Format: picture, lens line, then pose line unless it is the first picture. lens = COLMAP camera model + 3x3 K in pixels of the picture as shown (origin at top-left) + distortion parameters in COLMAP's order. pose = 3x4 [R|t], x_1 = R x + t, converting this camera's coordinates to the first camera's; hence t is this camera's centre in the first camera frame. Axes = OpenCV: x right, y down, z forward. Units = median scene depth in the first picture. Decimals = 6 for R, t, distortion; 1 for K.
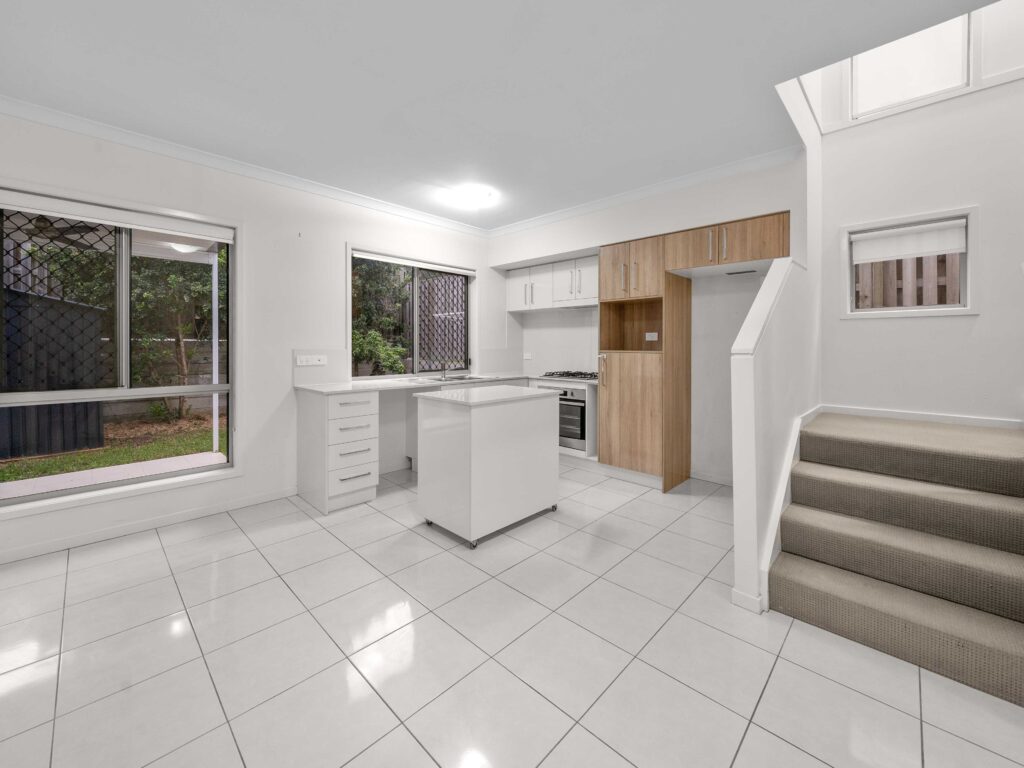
lens RADIAL K [[410.8, 0, 512.6], [0, 410.8, 376.2], [0, 0, 1]] dist [-0.001932, -0.000151]
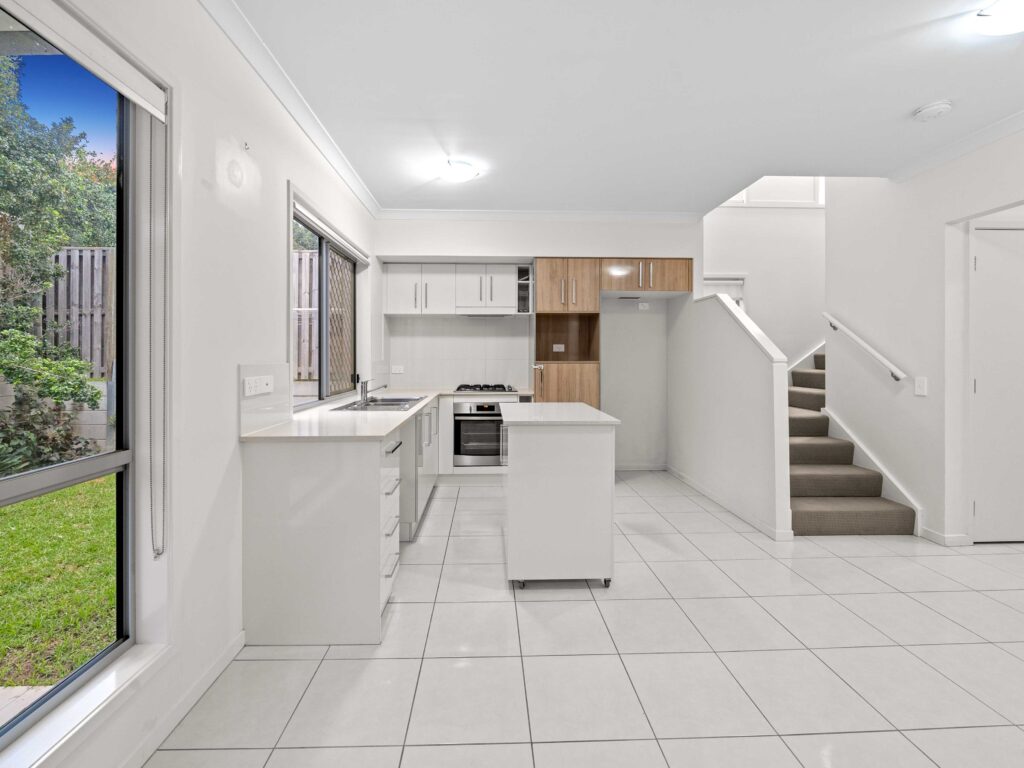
lens RADIAL K [[422.6, 0, 512.0], [0, 422.6, 384.0], [0, 0, 1]] dist [0.001811, -0.000121]
pose [[0.696482, -0.049027, 0.715897, -0.564588], [0.055189, 0.998368, 0.014679, -0.025866], [-0.715449, 0.029286, 0.698051, 0.324409]]
